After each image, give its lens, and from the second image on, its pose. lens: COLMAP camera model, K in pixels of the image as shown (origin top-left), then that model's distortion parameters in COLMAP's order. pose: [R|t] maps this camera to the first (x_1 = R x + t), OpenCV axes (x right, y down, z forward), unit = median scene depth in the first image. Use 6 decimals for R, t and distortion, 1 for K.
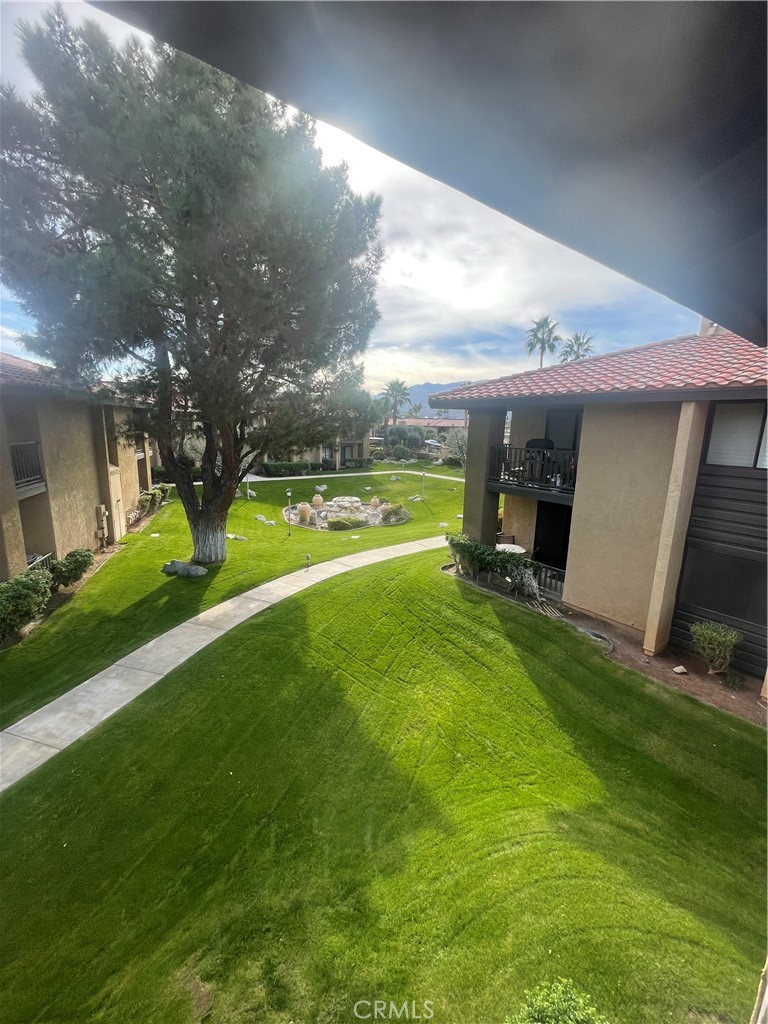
lens RADIAL K [[414.4, 0, 383.8], [0, 414.4, 508.2], [0, 0, 1]] dist [-0.004091, 0.002280]
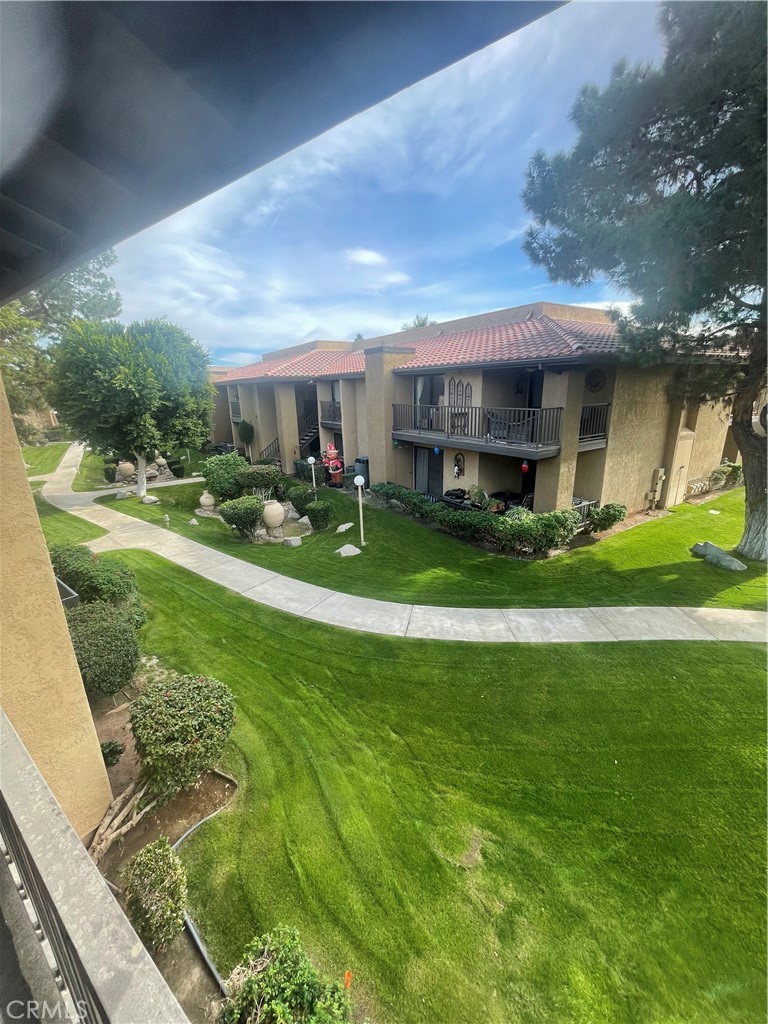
lens RADIAL K [[414.4, 0, 379.2], [0, 414.4, 508.9], [0, 0, 1]] dist [-0.004091, 0.002280]
pose [[0.267476, 0.242871, -0.932454, 0.139250], [-0.161274, 0.965346, 0.205177, -0.012967], [0.949972, 0.095501, 0.297376, 0.095361]]
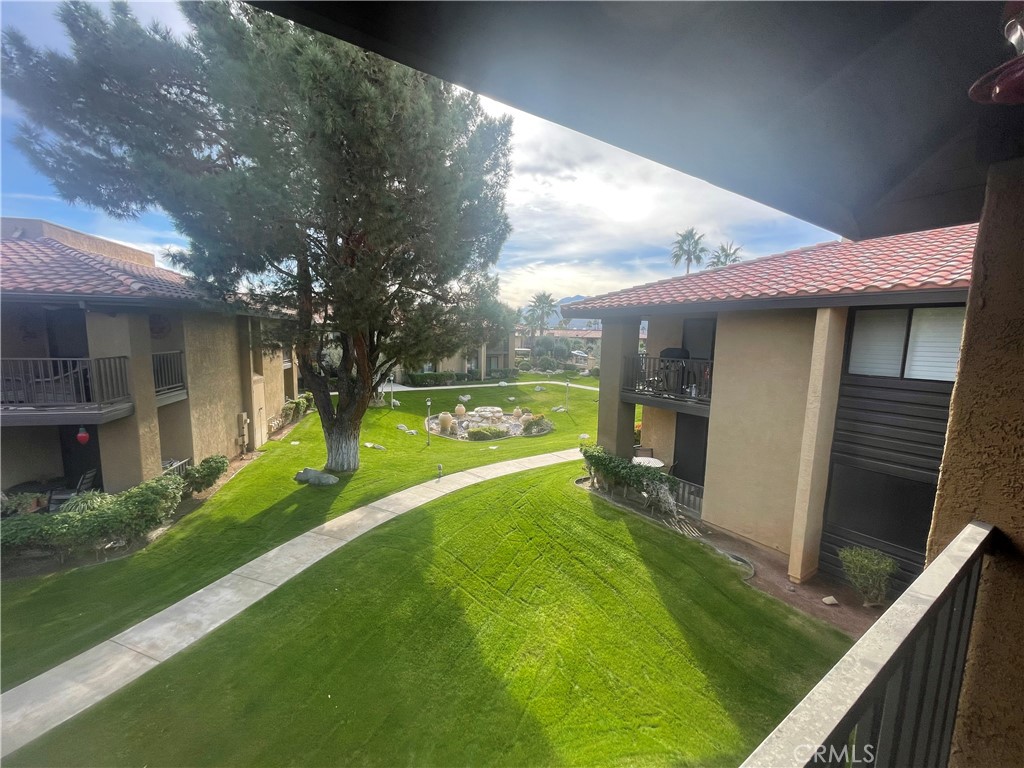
lens RADIAL K [[414.4, 0, 508.7], [0, 414.4, 389.3], [0, 0, 1]] dist [-0.004091, 0.002280]
pose [[0.998003, 0.005491, -0.062926, 0.059385], [-0.010020, 0.997362, -0.071891, 0.002484], [0.062365, 0.072378, 0.995426, 0.020392]]
